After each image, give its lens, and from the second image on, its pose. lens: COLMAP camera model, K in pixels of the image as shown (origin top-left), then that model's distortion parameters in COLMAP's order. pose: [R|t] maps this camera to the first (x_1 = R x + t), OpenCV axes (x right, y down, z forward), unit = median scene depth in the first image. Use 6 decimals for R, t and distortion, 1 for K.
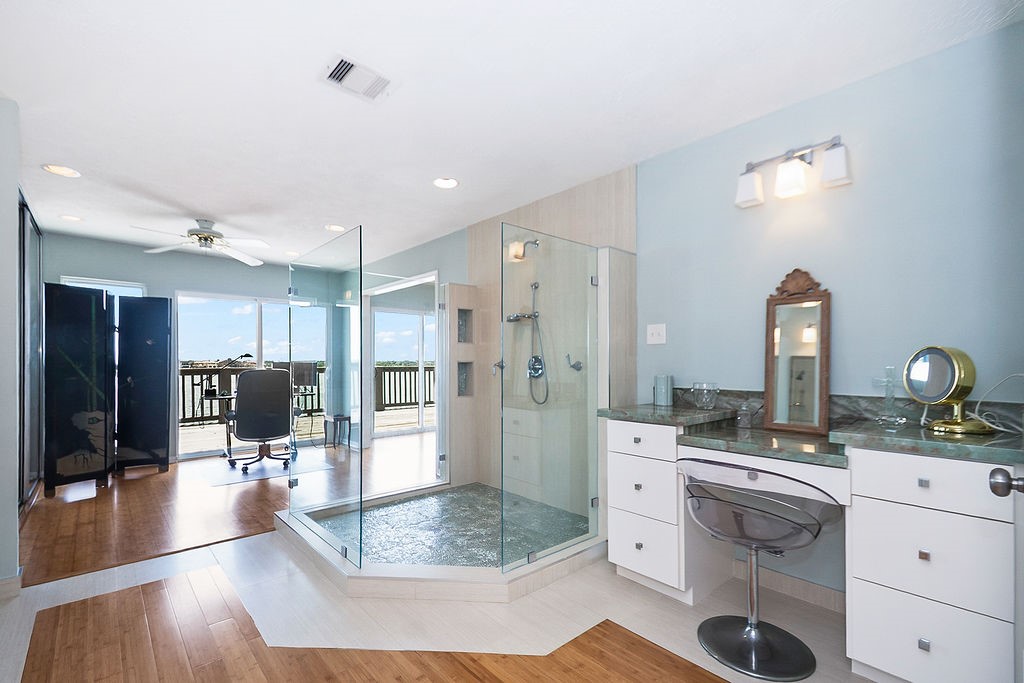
lens RADIAL K [[453.0, 0, 511.4], [0, 453.0, 358.8], [0, 0, 1]] dist [0.026479, 0.001819]
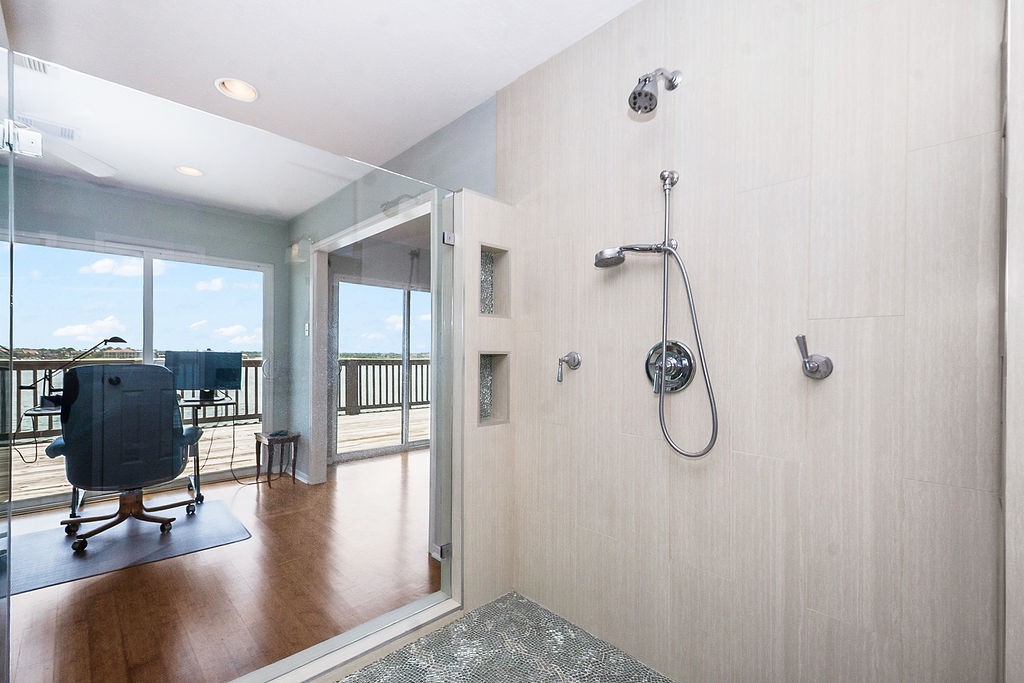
lens RADIAL K [[453.0, 0, 513.6], [0, 453.0, 356.7], [0, 0, 1]] dist [0.026479, 0.001819]
pose [[0.999348, 0.009511, 0.034830, -0.091539], [-0.009865, 0.999902, 0.009982, 0.004711], [-0.034732, -0.010319, 0.999343, 0.471734]]
